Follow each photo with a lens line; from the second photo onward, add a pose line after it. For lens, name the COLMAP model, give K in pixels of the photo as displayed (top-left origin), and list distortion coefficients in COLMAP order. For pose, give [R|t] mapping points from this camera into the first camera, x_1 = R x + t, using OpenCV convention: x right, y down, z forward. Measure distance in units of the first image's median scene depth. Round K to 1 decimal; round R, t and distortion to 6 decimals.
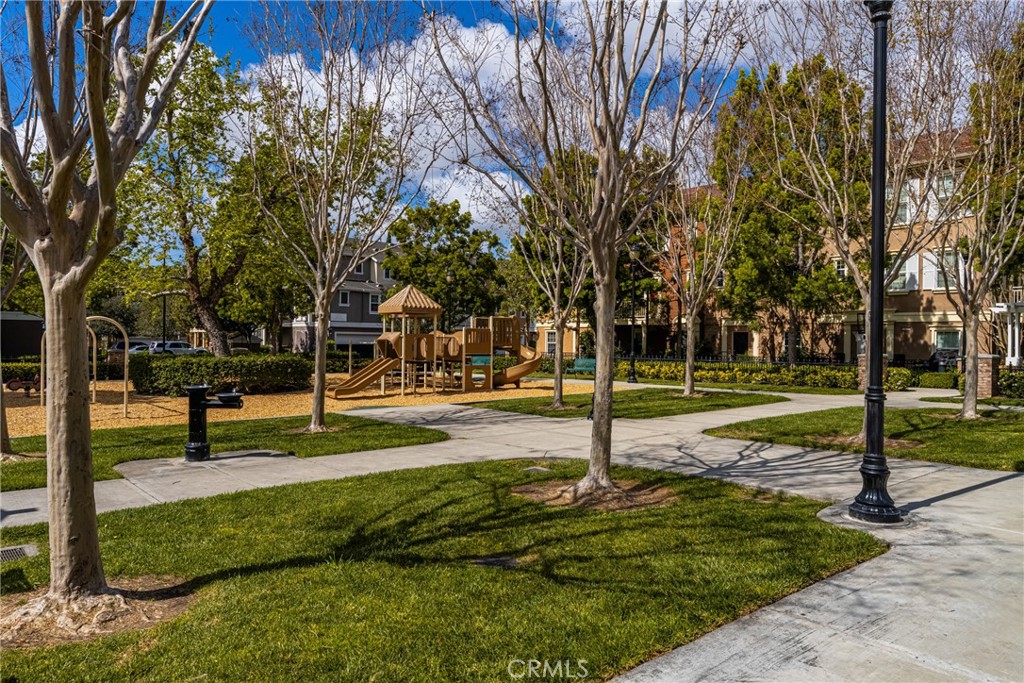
lens RADIAL K [[680.6, 0, 511.9], [0, 680.6, 338.8], [0, 0, 1]] dist [0.005793, 0.000114]
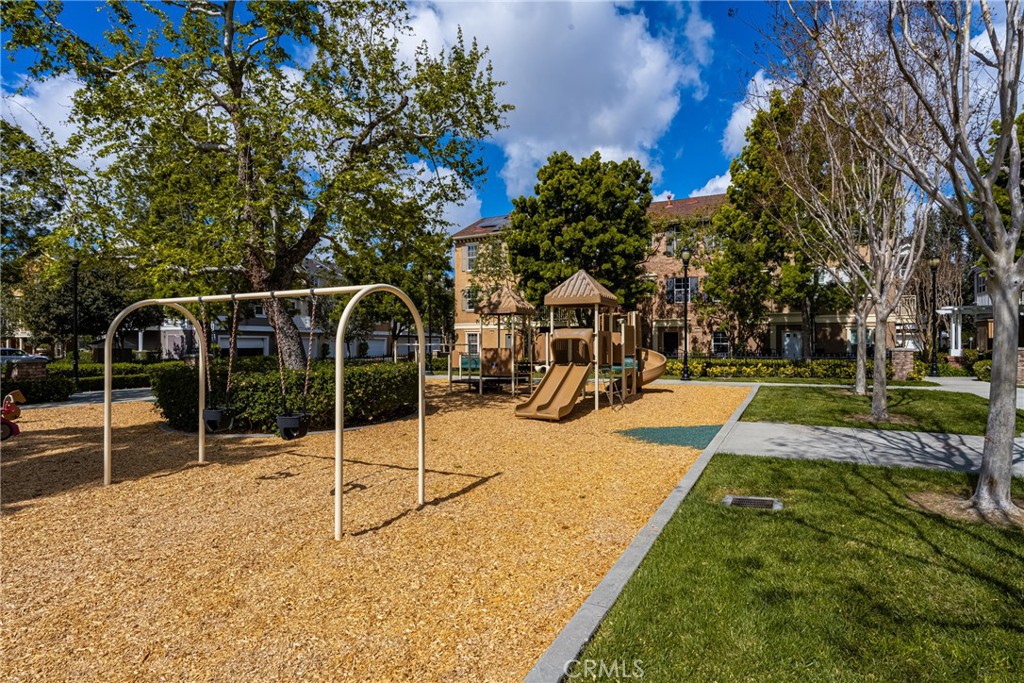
lens RADIAL K [[559.7, 0, 512.1], [0, 559.7, 342.6], [0, 0, 1]] dist [-0.000939, 0.000319]
pose [[0.935719, -0.010485, 0.352590, -0.309030], [0.010041, 0.999945, 0.003090, 0.002420], [-0.352603, 0.000649, 0.935773, 0.252022]]
